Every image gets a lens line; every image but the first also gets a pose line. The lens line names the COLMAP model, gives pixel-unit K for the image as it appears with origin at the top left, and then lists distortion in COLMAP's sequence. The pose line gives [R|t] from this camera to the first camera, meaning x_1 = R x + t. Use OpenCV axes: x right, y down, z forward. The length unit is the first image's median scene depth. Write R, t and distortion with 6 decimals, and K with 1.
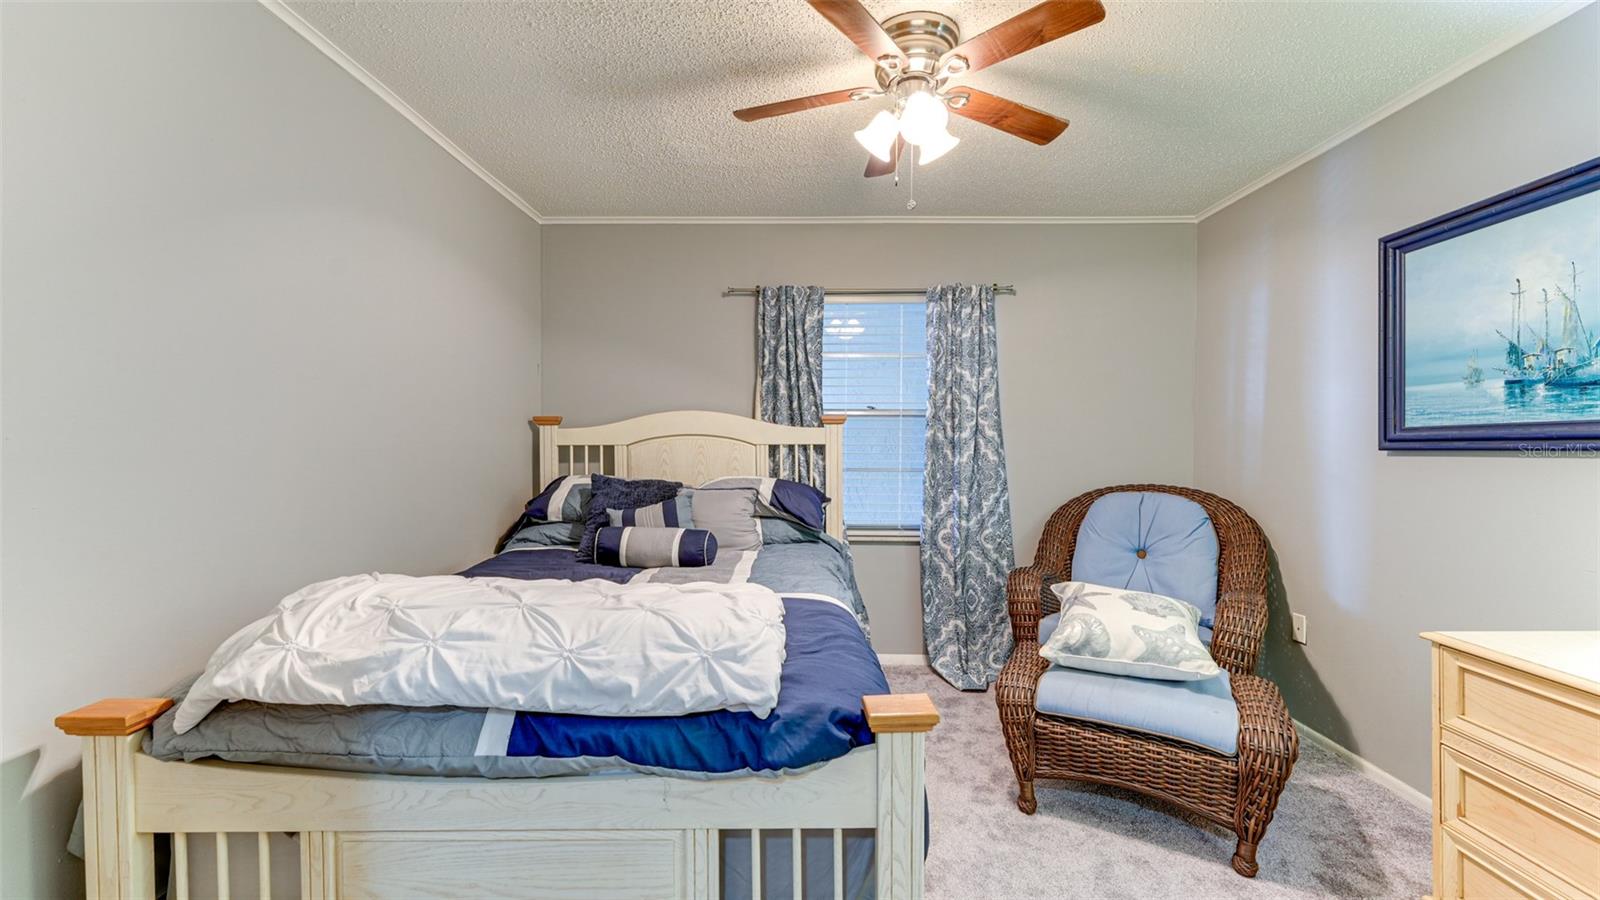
lens RADIAL K [[685.6, 0, 787.3], [0, 685.6, 446.0], [0, 0, 1]] dist [0.000269, 0.000568]
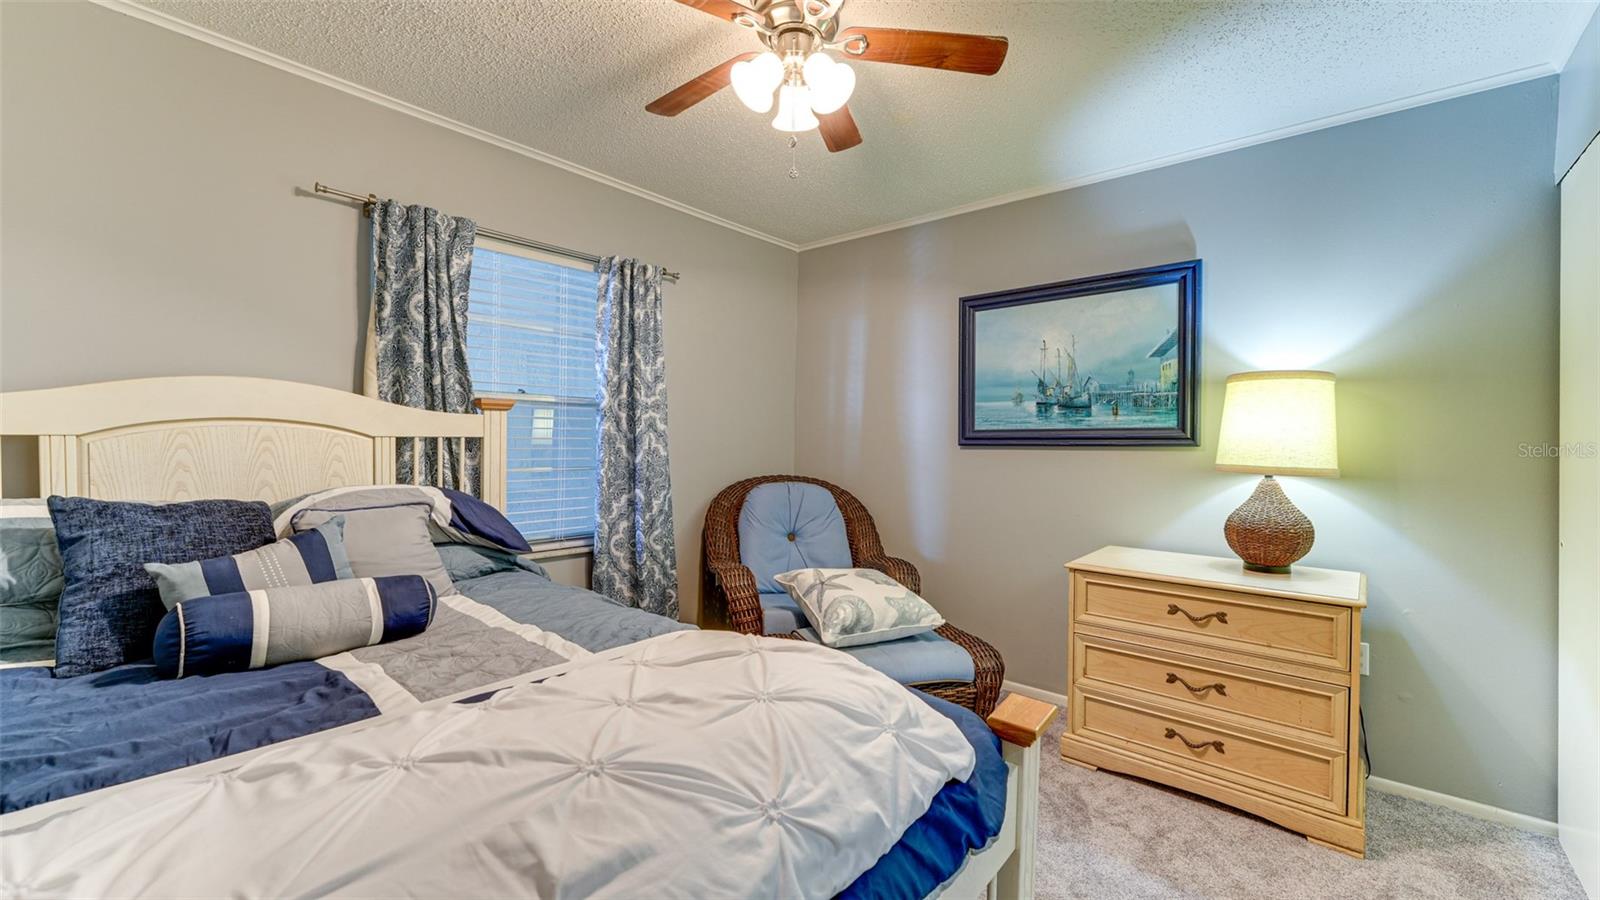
lens RADIAL K [[685.6, 0, 787.3], [0, 685.6, 446.0], [0, 0, 1]] dist [0.000269, 0.000568]
pose [[0.592737, -0.002465, 0.805393, -0.357371], [-0.006608, 0.999947, 0.007924, -0.001017], [-0.805369, -0.010019, 0.592689, 0.307509]]
